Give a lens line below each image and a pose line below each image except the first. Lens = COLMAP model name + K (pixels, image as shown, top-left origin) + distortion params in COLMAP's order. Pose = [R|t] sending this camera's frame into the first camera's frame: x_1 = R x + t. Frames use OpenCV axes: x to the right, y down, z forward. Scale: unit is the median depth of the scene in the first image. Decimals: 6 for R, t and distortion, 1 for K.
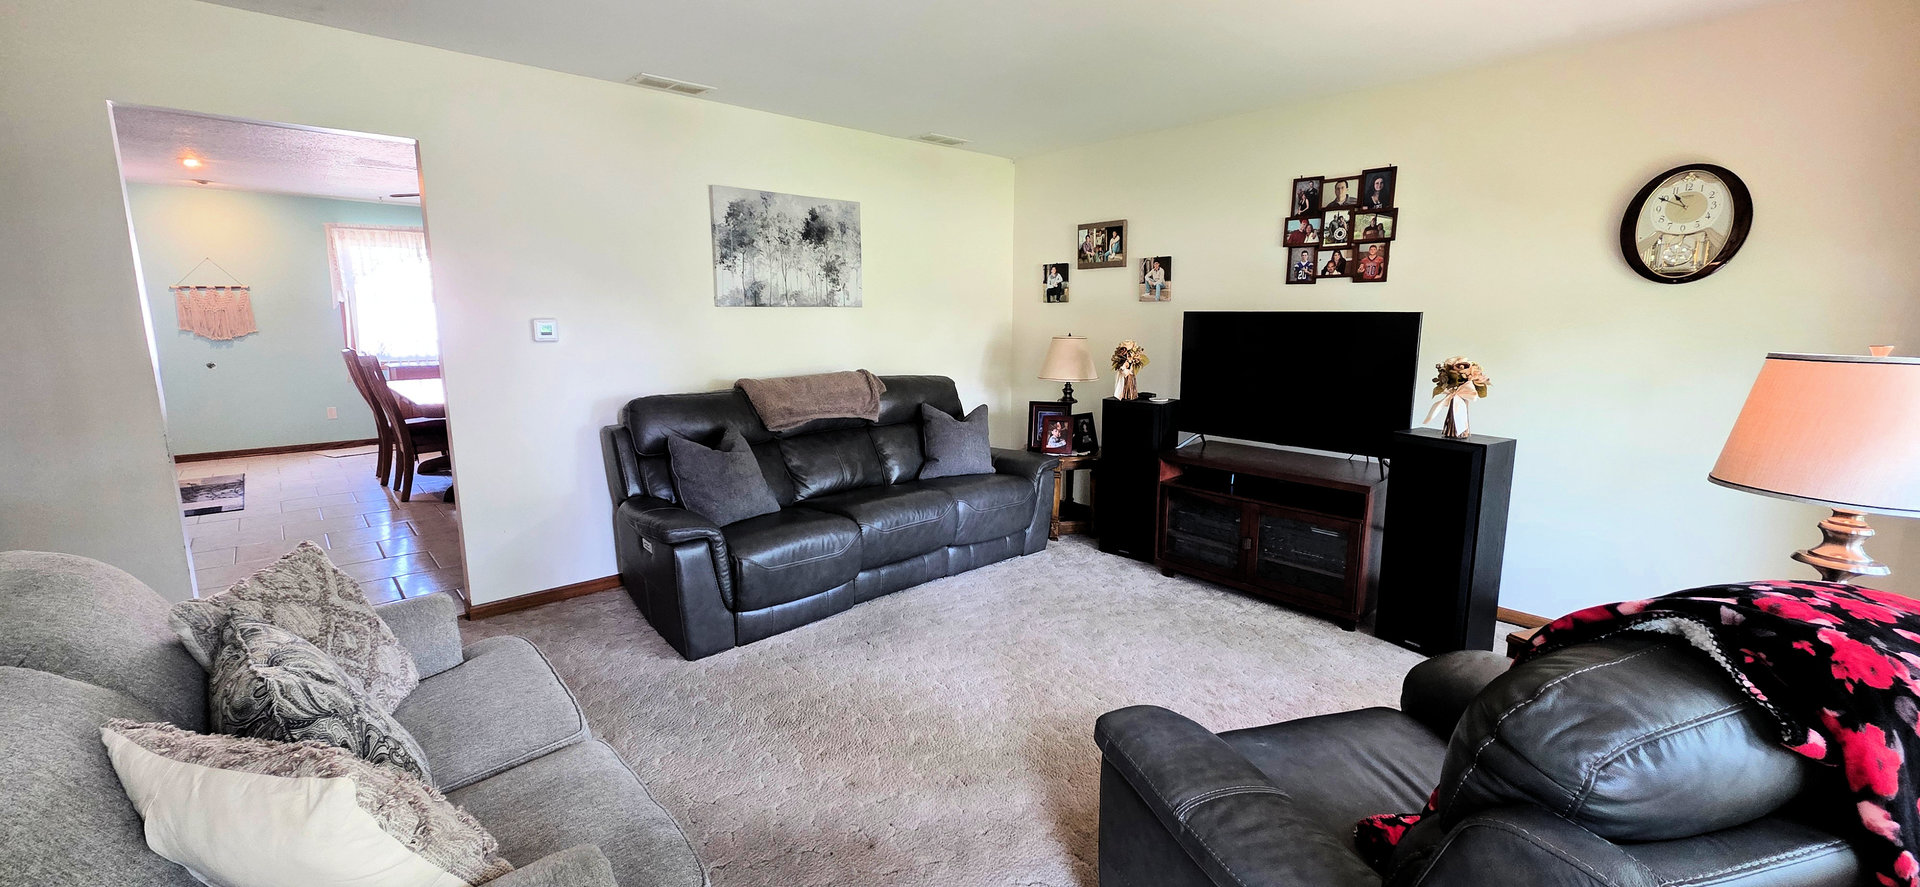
lens RADIAL K [[759.7, 0, 954.0], [0, 759.7, 439.8], [0, 0, 1]] dist [0.000147, 0.000080]
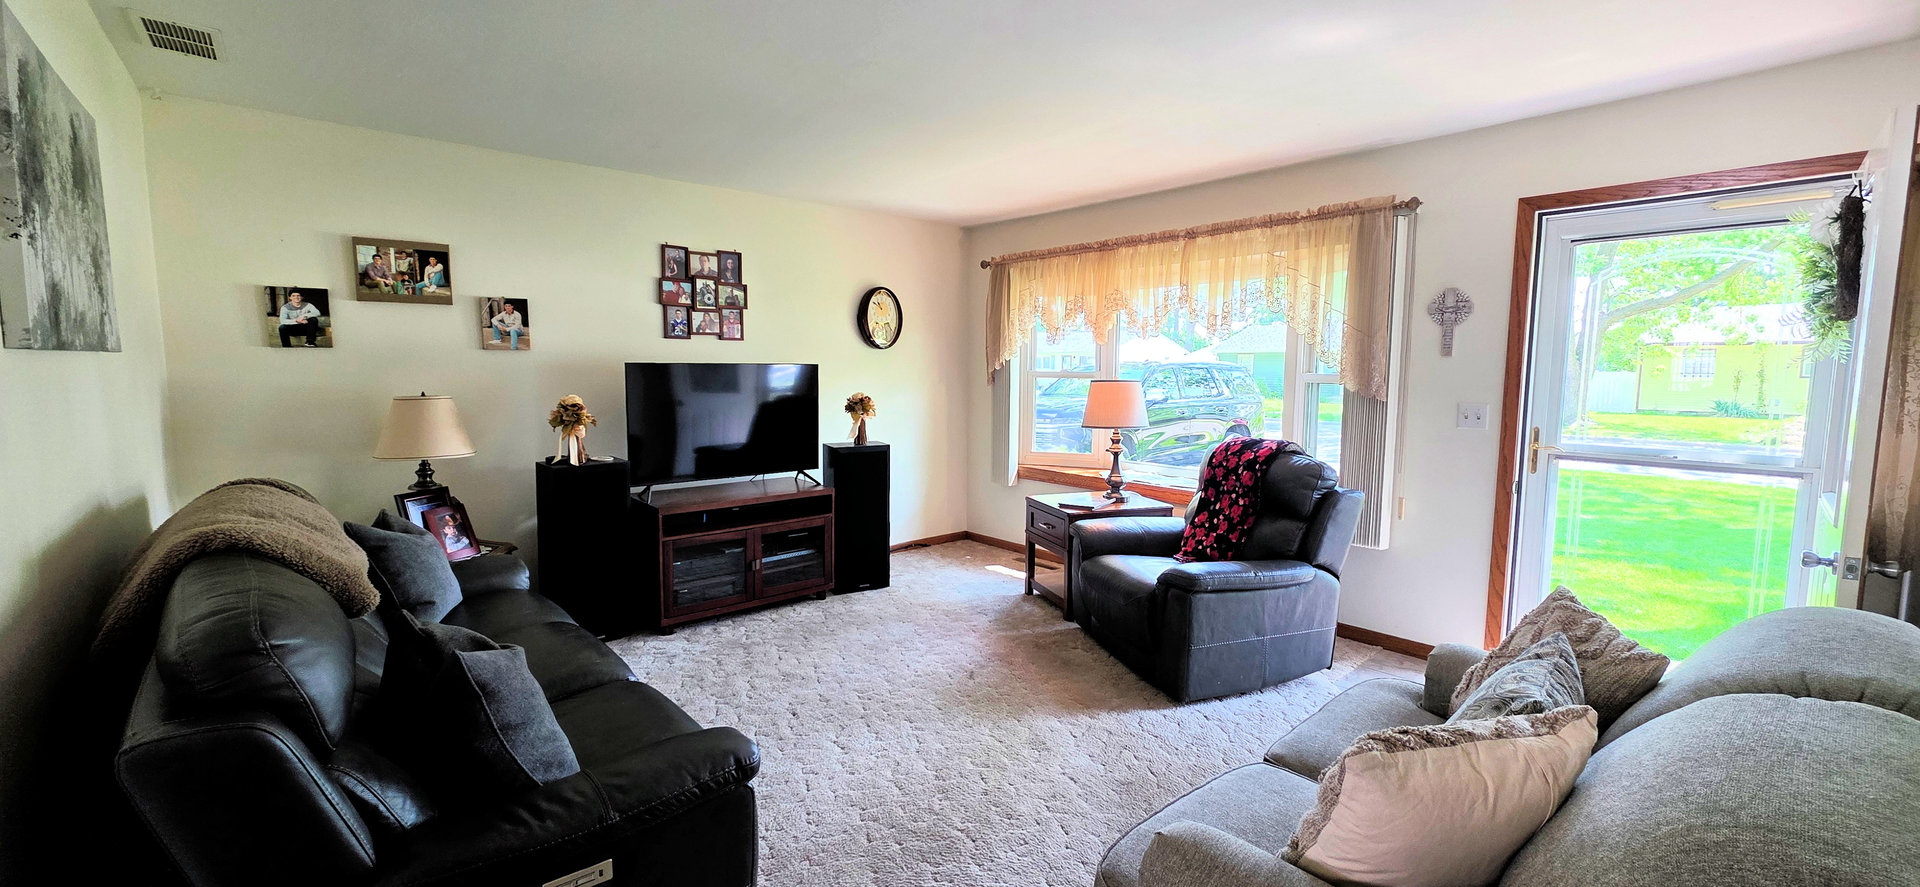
lens RADIAL K [[759.7, 0, 954.0], [0, 759.7, 439.8], [0, 0, 1]] dist [0.000147, 0.000080]
pose [[0.007344, -0.100631, 0.994897, -0.676790], [0.160117, 0.982205, 0.098165, -0.104246], [-0.987071, 0.158579, 0.023326, 0.600784]]
